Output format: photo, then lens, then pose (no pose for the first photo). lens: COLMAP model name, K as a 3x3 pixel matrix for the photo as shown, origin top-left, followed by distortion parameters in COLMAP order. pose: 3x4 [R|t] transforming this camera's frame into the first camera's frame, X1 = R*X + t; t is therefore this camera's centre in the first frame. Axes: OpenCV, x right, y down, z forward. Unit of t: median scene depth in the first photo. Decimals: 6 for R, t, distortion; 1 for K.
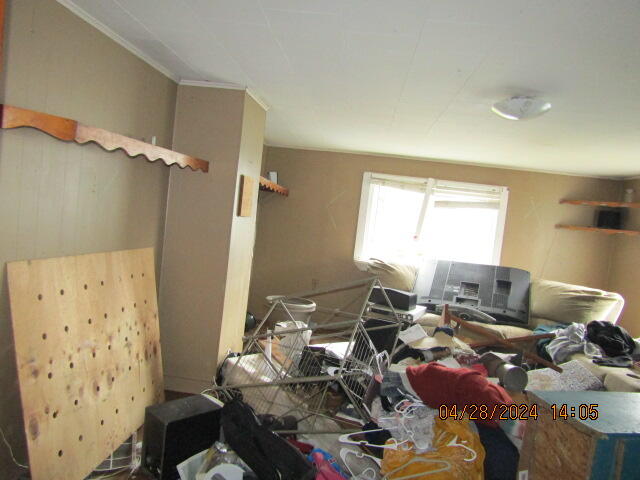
lens RADIAL K [[462.4, 0, 320.0], [0, 462.4, 240.0], [0, 0, 1]] dist [-0.005360, 0.004063]
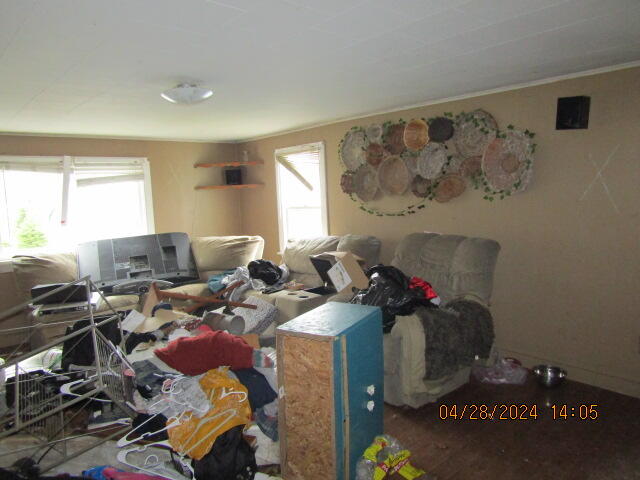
lens RADIAL K [[462.4, 0, 320.0], [0, 462.4, 240.0], [0, 0, 1]] dist [-0.005360, 0.004063]
pose [[0.670258, -0.222672, 0.707934, -0.140150], [0.158476, 0.974867, 0.156590, -0.043573], [-0.725010, 0.007235, 0.688701, 0.001361]]
